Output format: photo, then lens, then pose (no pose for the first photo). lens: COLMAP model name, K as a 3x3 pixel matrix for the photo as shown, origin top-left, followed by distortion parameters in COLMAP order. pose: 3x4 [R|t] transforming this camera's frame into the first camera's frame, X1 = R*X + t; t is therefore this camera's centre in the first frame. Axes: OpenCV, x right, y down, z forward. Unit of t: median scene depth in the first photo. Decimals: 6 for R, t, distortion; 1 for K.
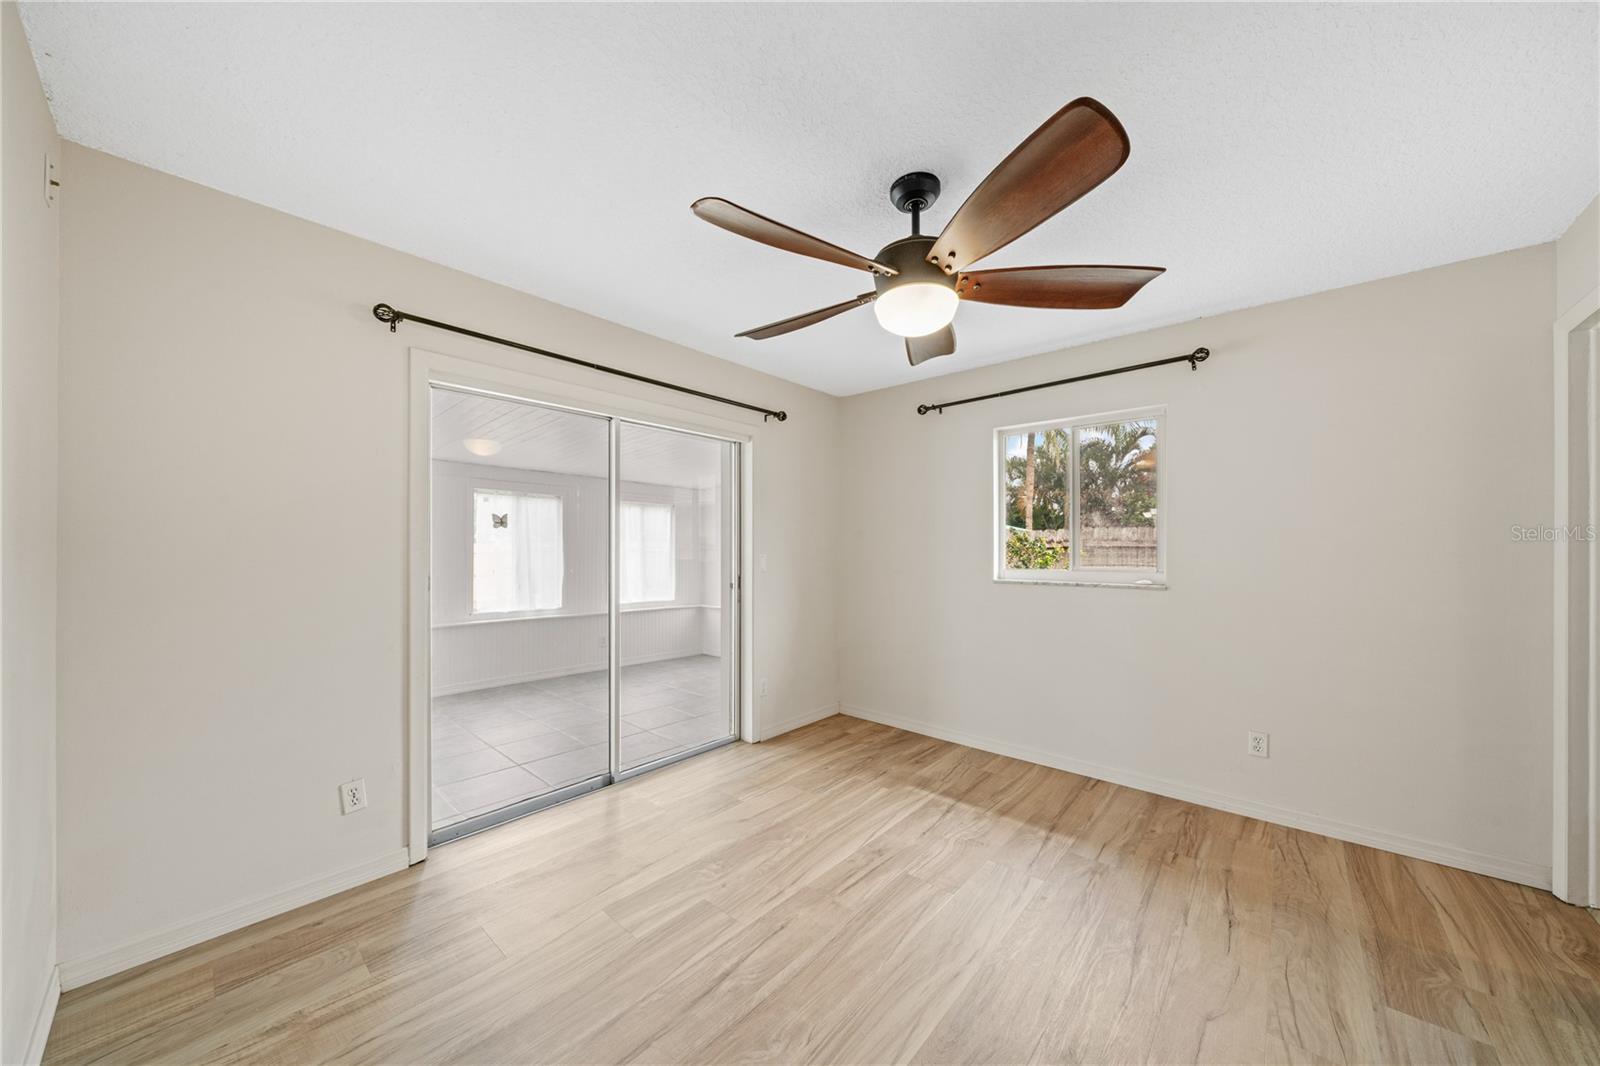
lens RADIAL K [[553.6, 0, 793.8], [0, 553.6, 543.9], [0, 0, 1]] dist [-0.006315, 0.000425]
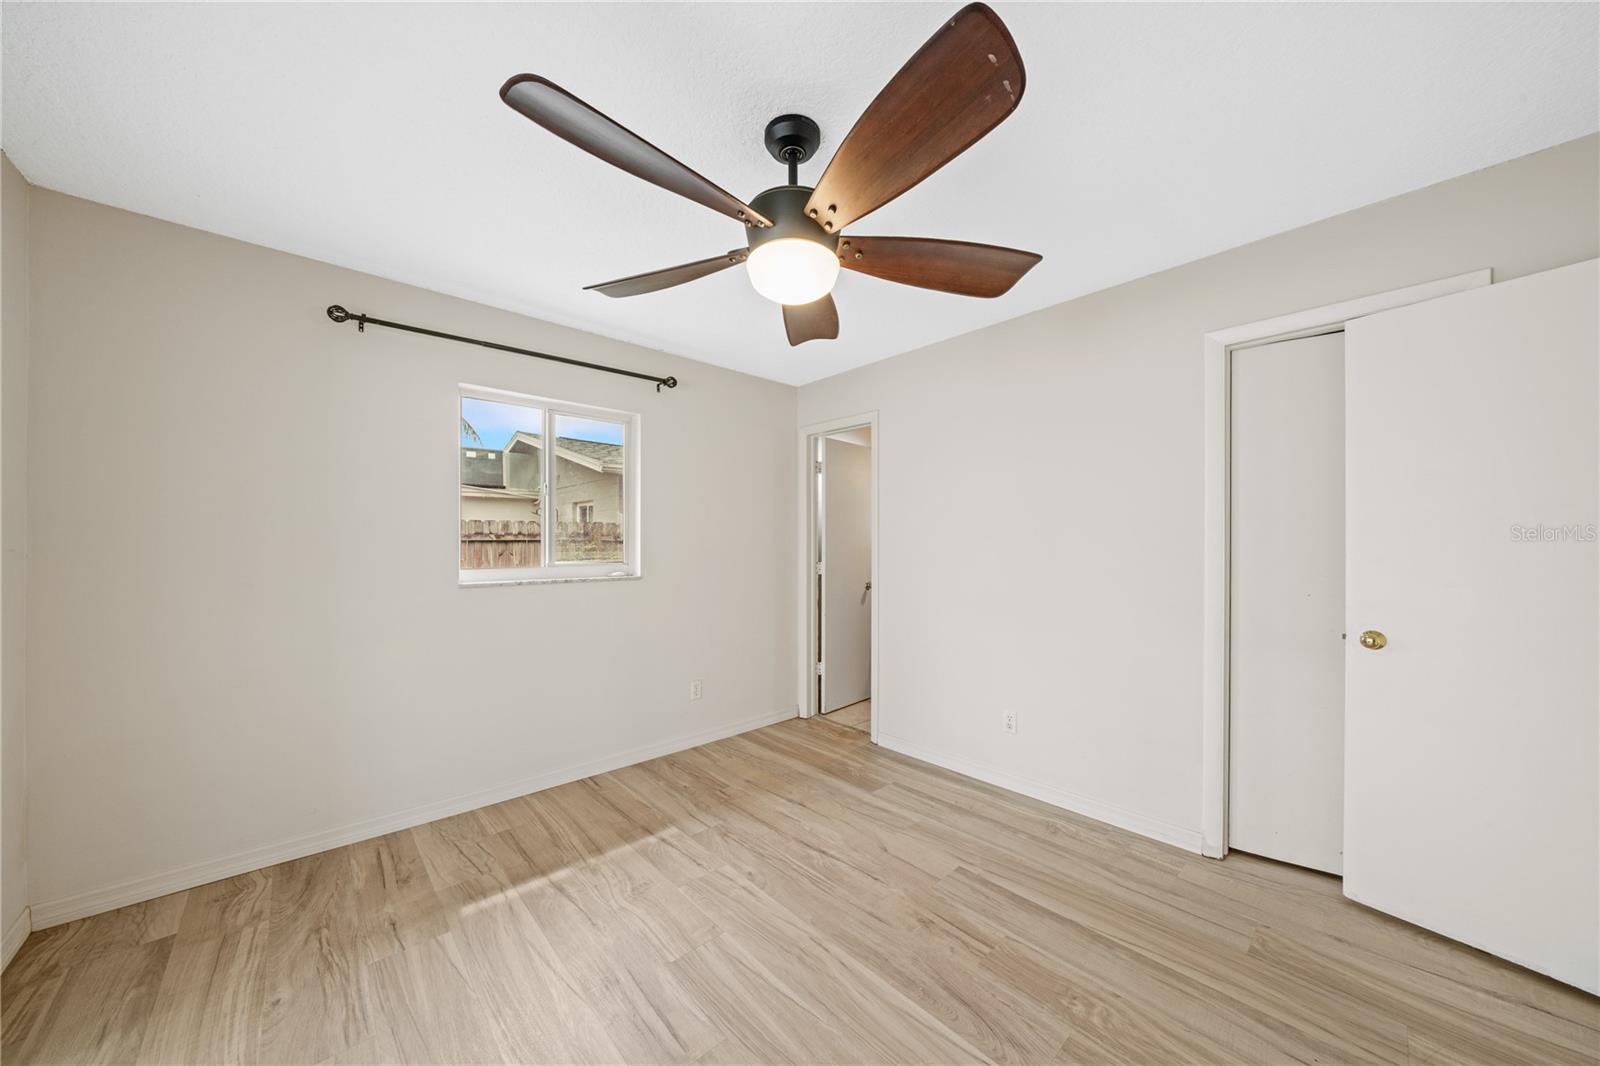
lens RADIAL K [[553.6, 0, 795.5], [0, 553.6, 539.5], [0, 0, 1]] dist [-0.006315, 0.000425]
pose [[0.091883, 0.003147, 0.995765, -0.438116], [-0.011775, 0.999929, -0.002074, 0.000686], [-0.995700, -0.011535, 0.091913, 0.603304]]
